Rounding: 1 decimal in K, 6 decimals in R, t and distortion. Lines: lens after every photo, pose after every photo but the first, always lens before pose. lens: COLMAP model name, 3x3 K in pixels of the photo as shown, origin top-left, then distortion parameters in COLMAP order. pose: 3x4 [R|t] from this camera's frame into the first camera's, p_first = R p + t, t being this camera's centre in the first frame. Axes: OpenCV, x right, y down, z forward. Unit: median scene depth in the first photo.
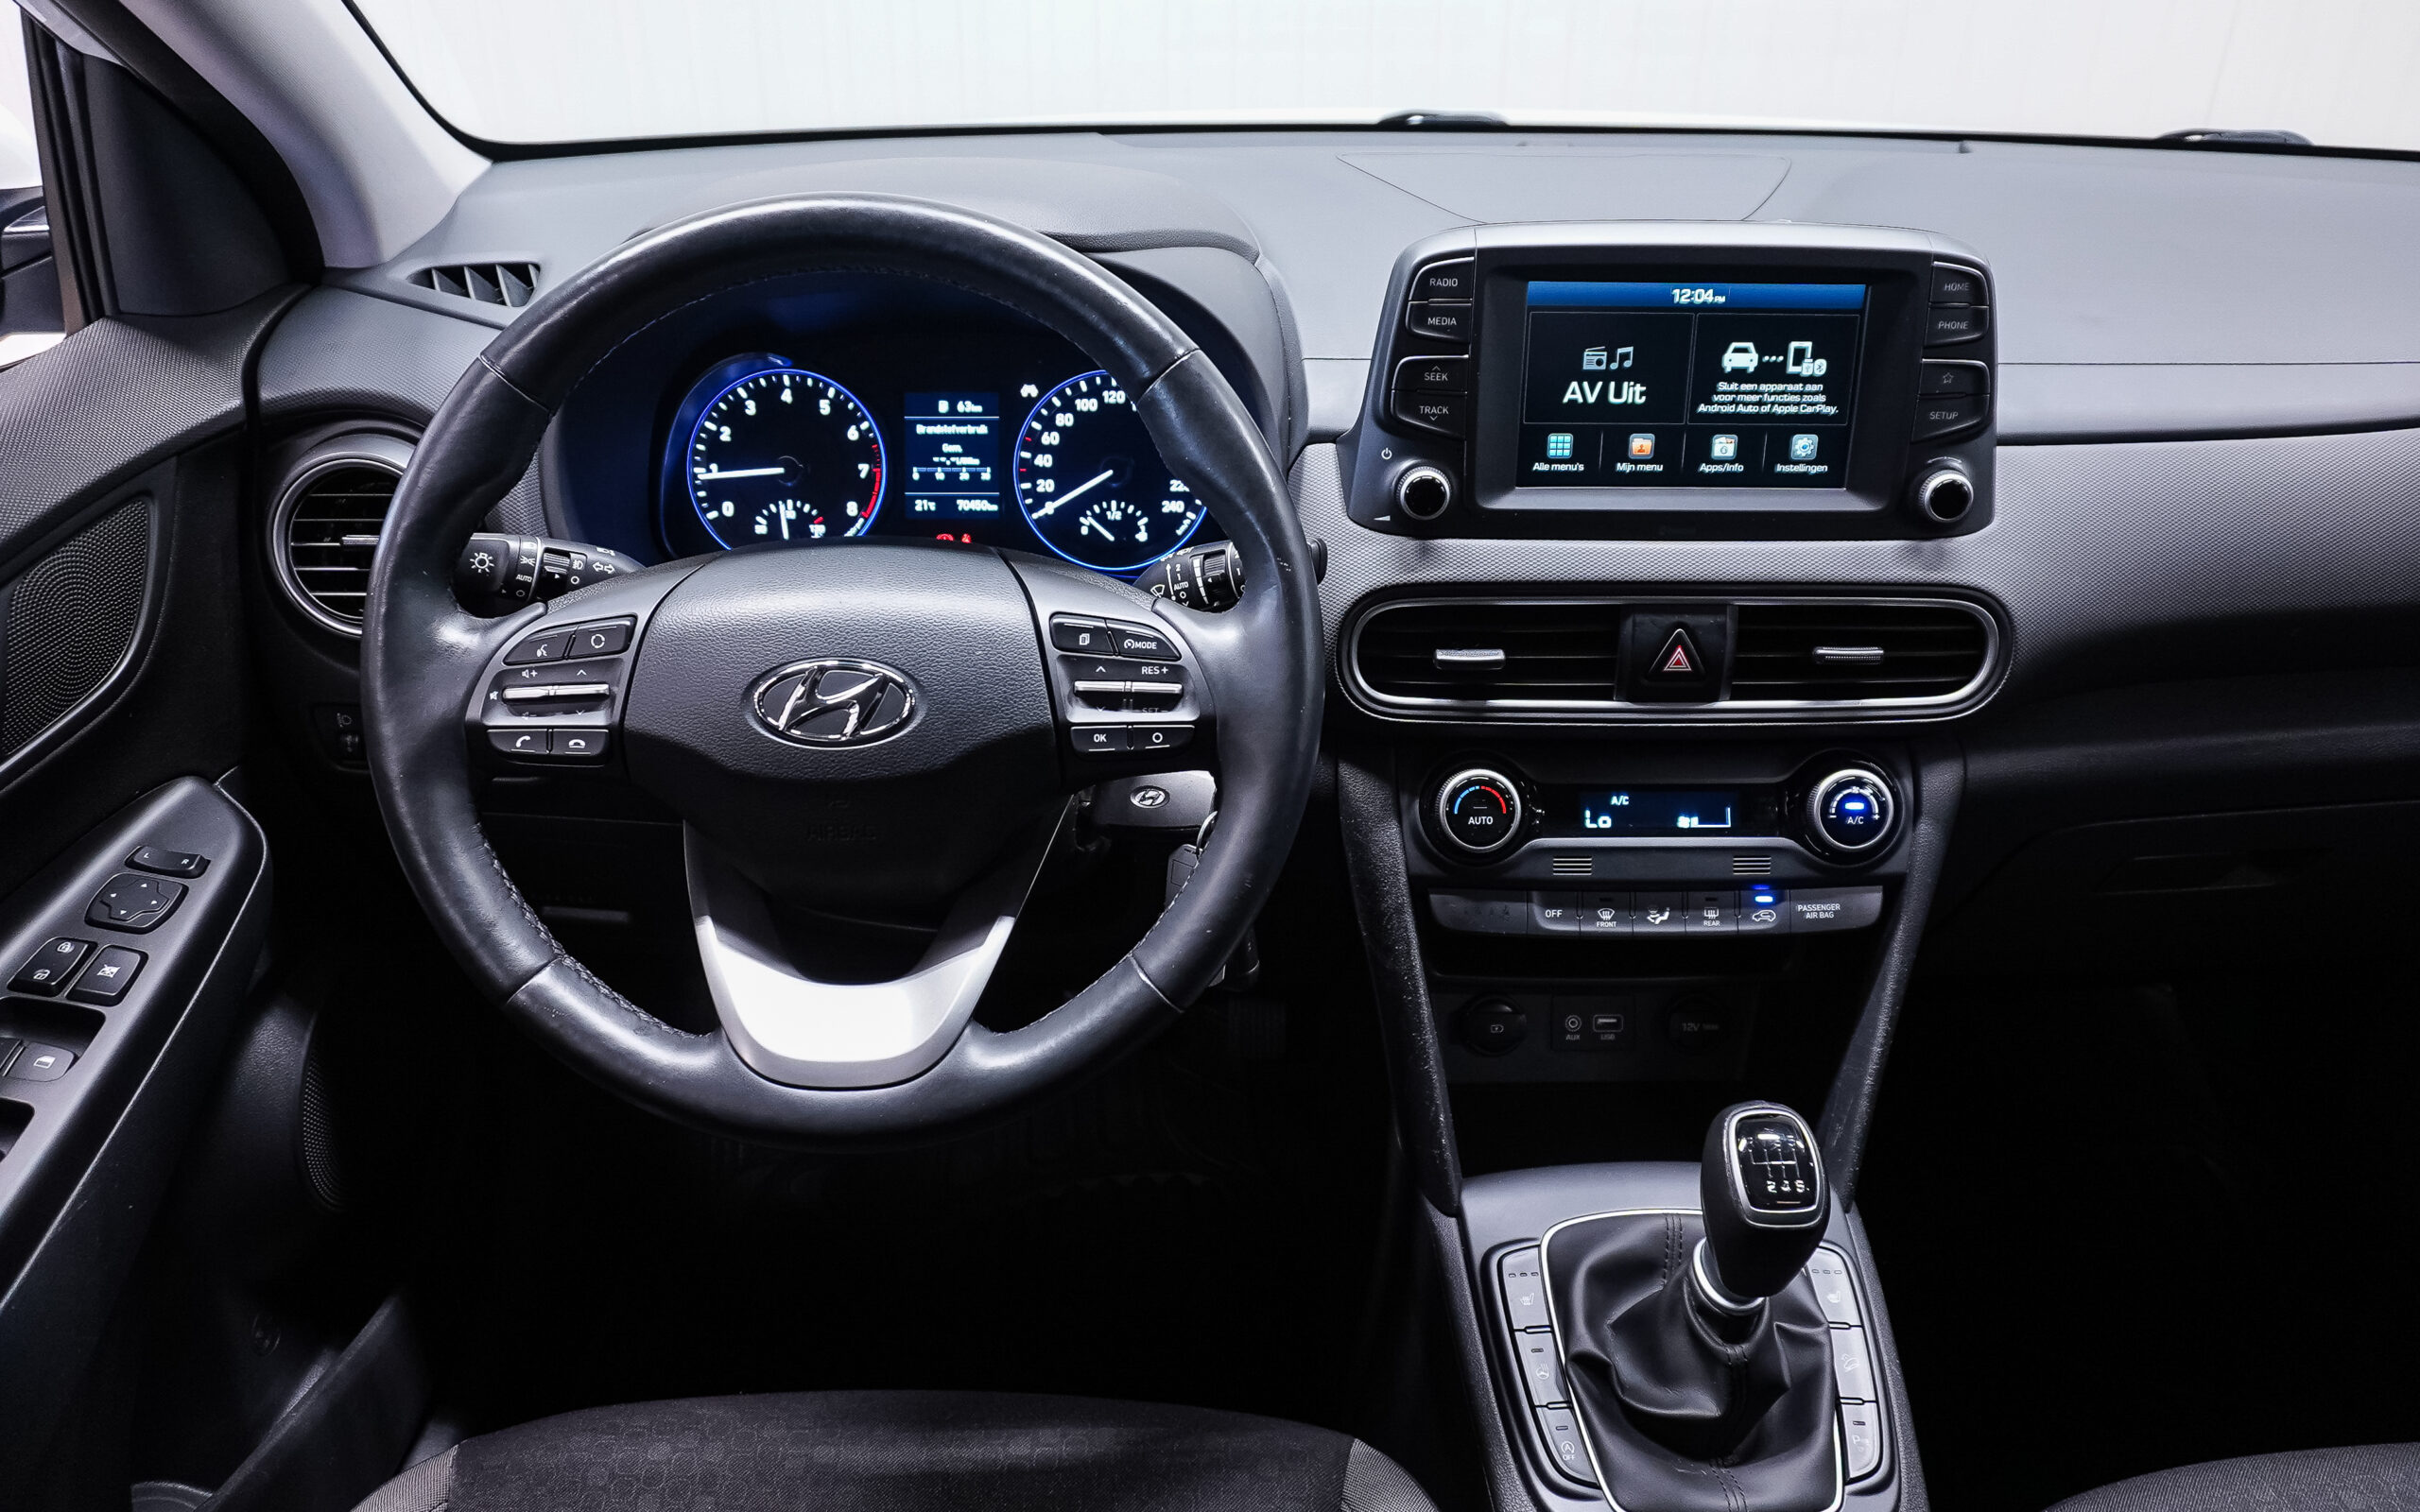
lens RADIAL K [[1713.6, 0, 1173.9], [0, 1713.6, 731.7], [0, 0, 1]] dist [-0.054778, 0.037185]
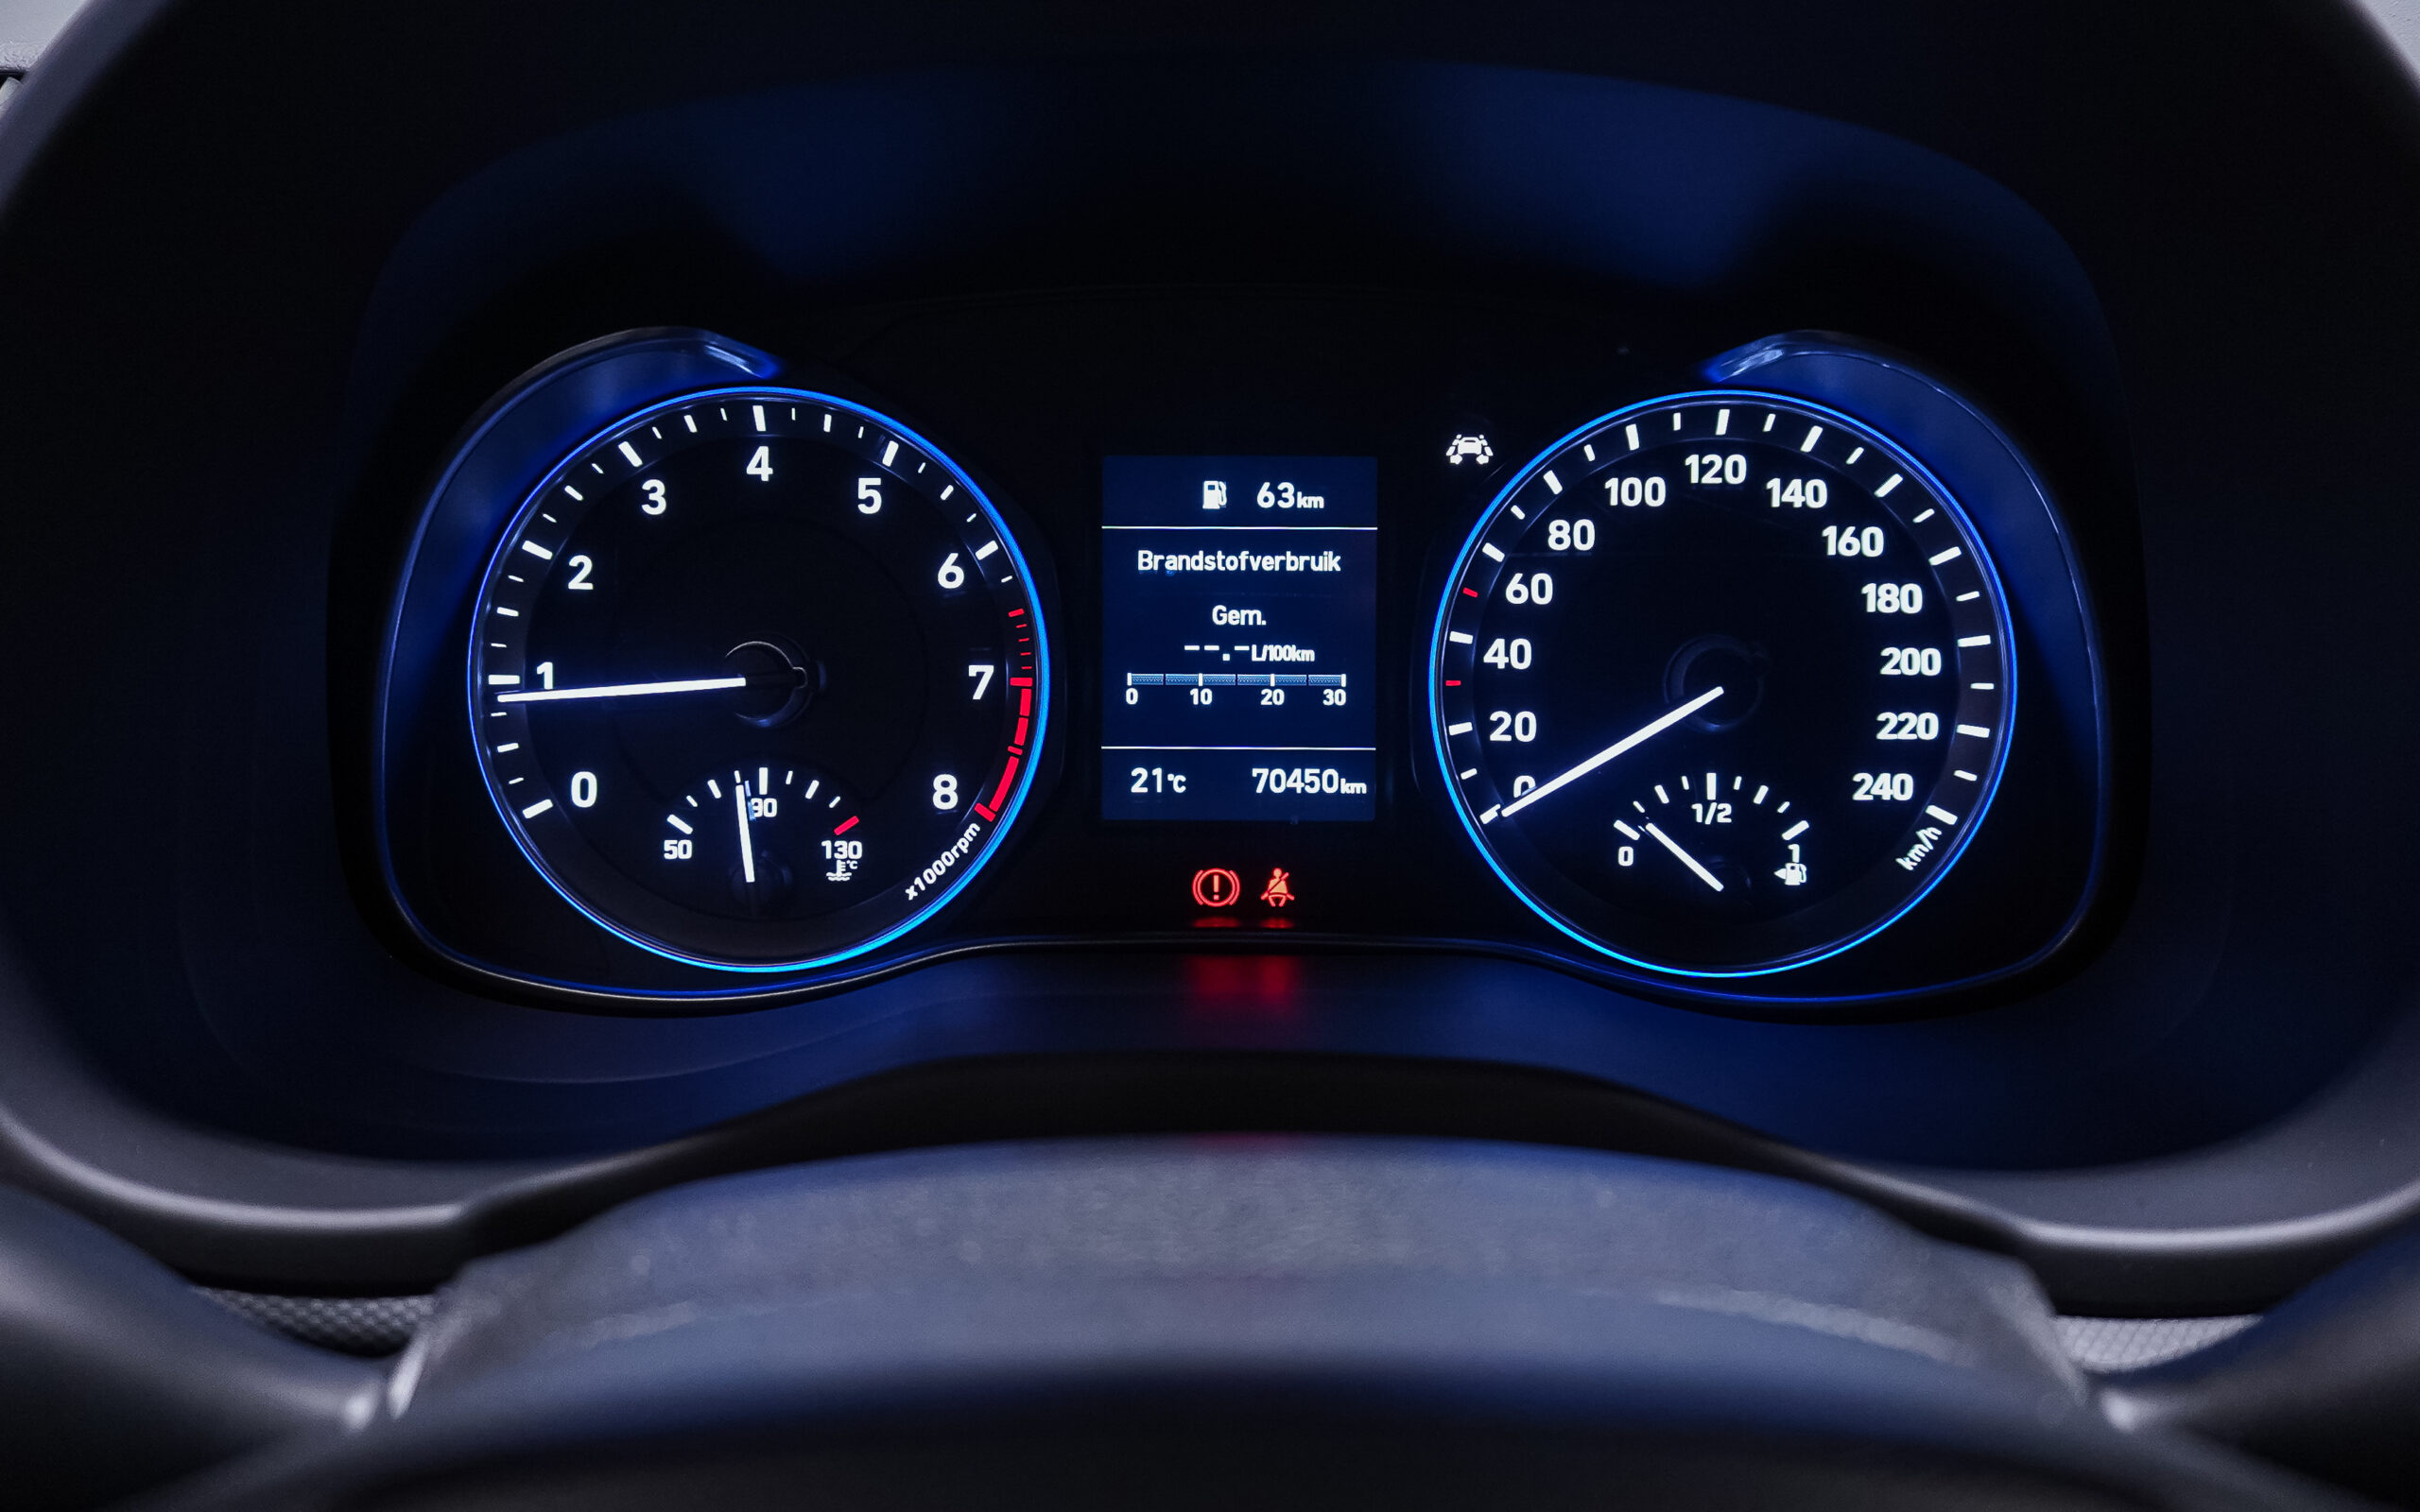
lens RADIAL K [[1713.6, 0, 1203.5], [0, 1713.6, 739.2], [0, 0, 1]] dist [-0.054778, 0.037185]
pose [[0.999923, 0.001384, -0.012320, -0.154492], [-0.002223, 0.997659, -0.068350, -0.137255], [0.012196, 0.068372, 0.997585, 0.767770]]
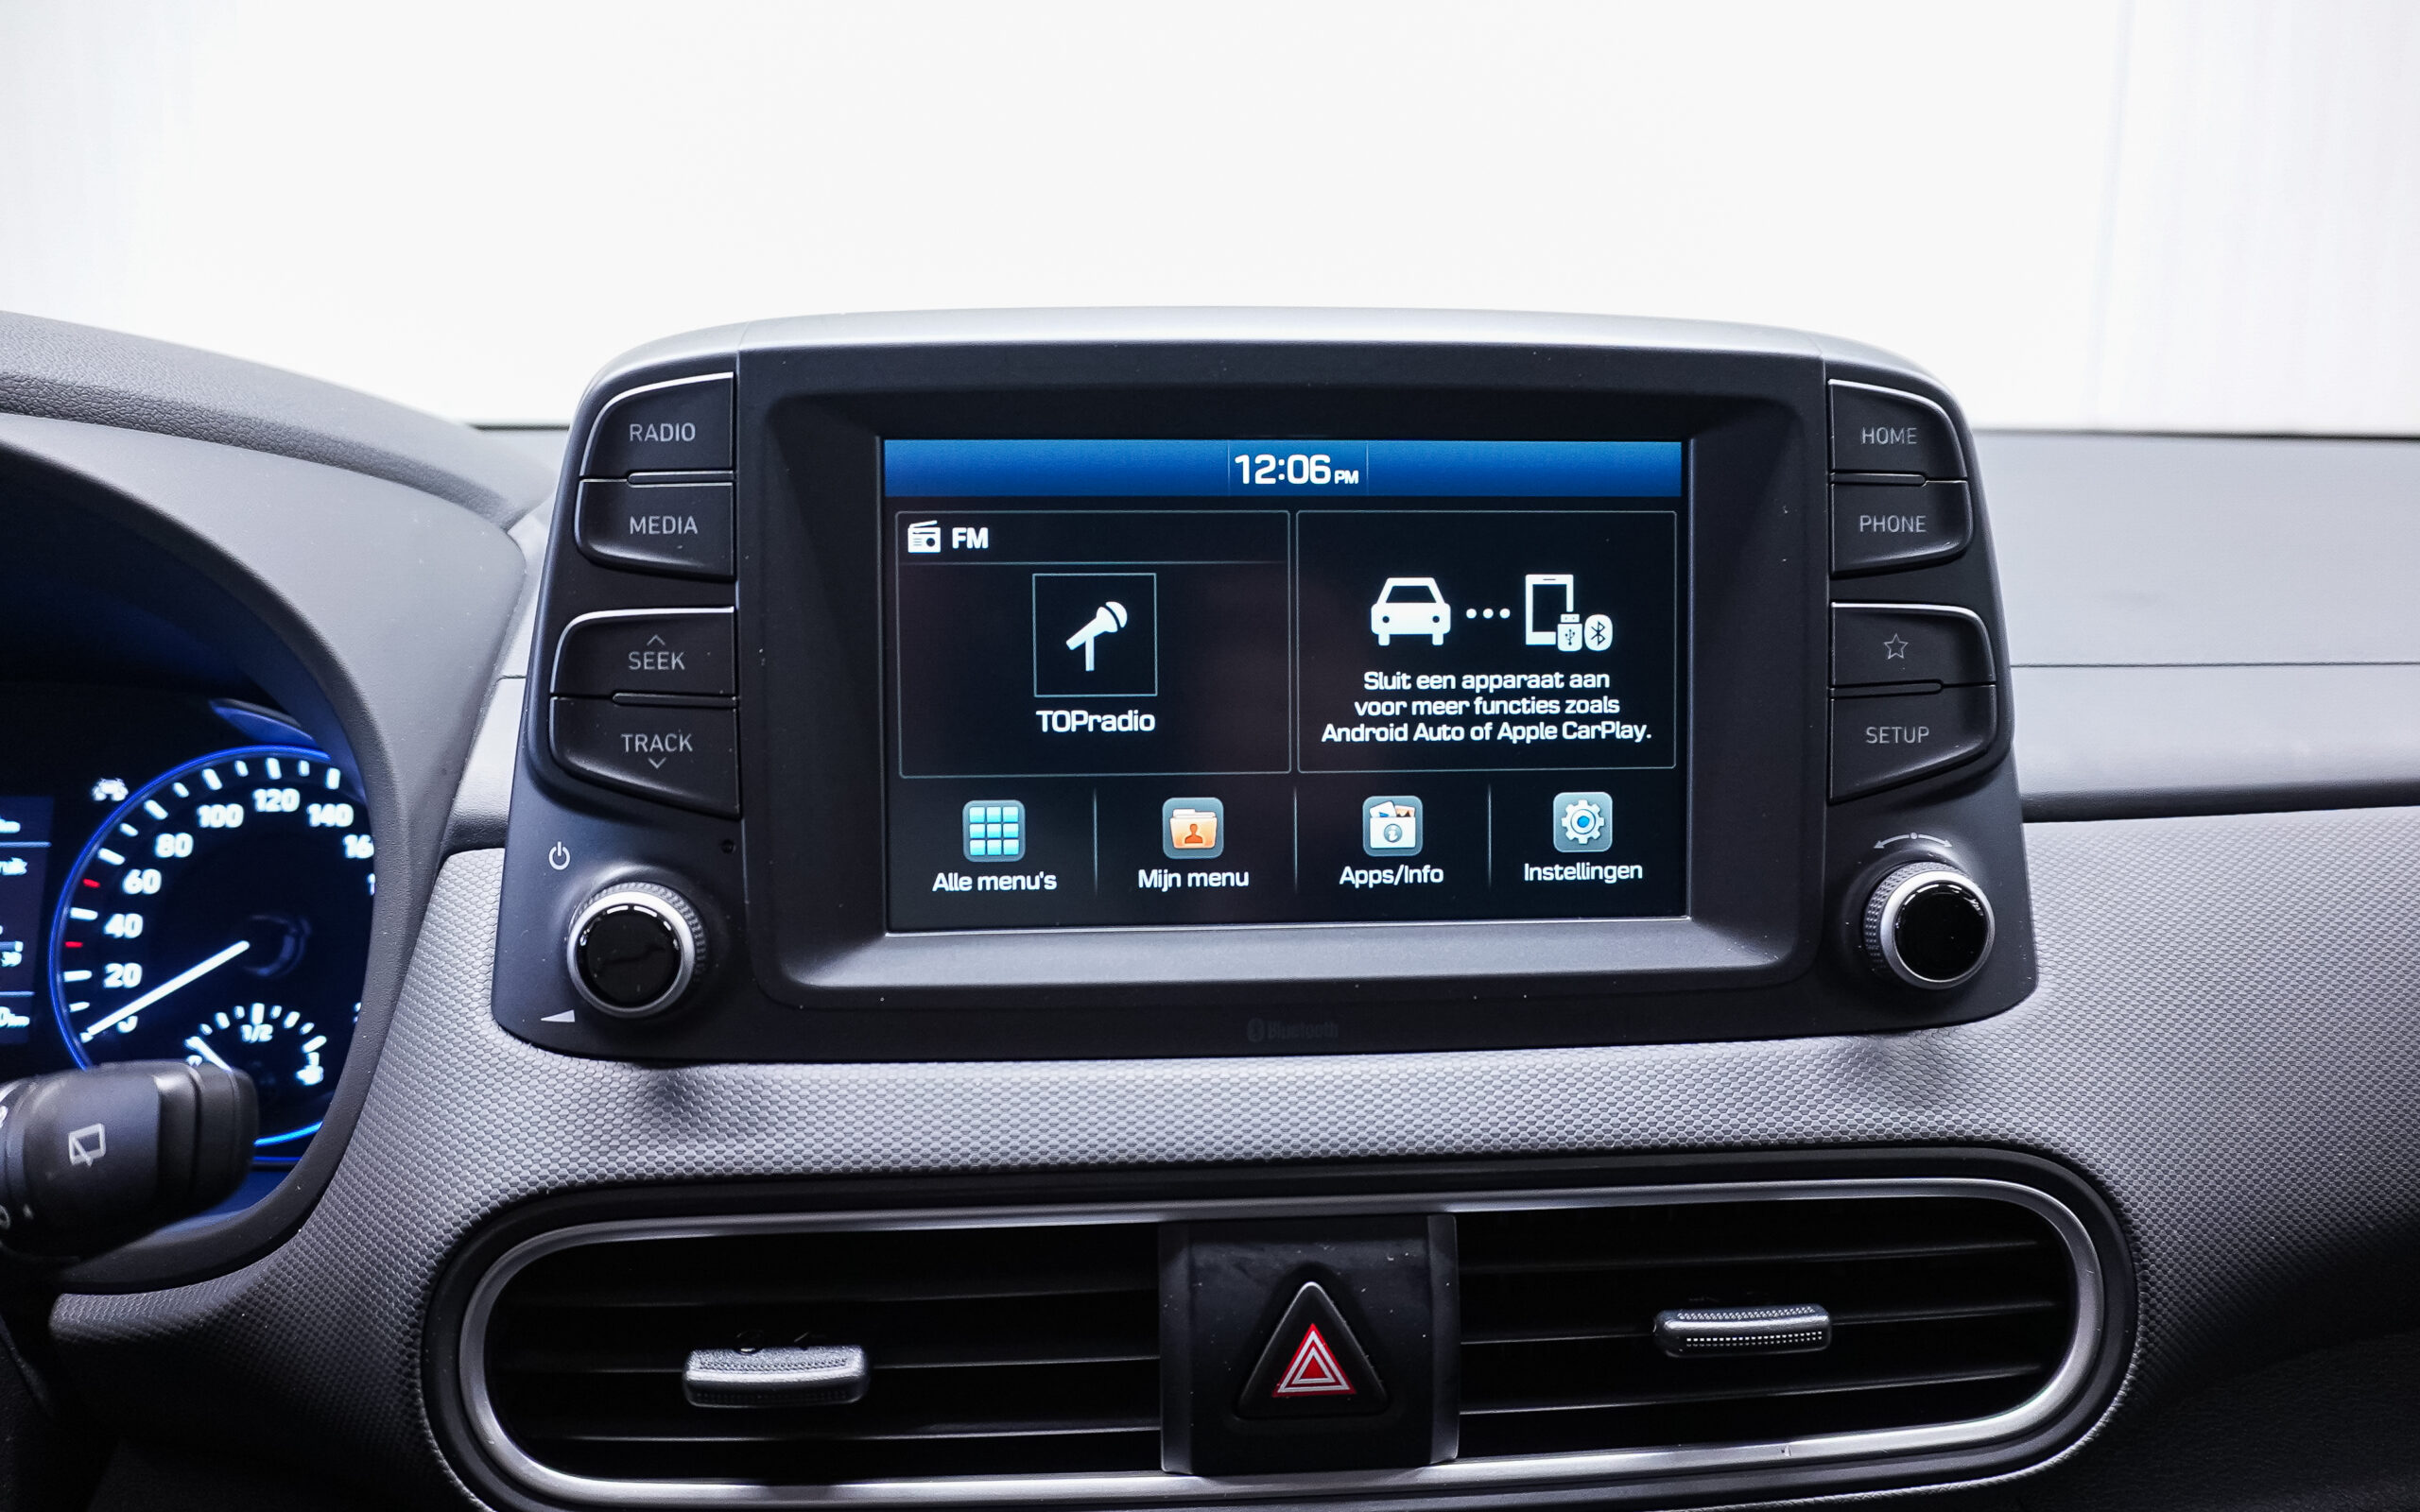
lens RADIAL K [[1713.6, 0, 1204.3], [0, 1713.6, 771.9], [0, 0, 1]] dist [-0.054778, 0.037185]
pose [[0.997865, -0.012853, 0.064034, 0.242105], [0.030643, 0.957965, -0.285245, -0.059600], [-0.057676, 0.286598, 0.956313, 0.578295]]
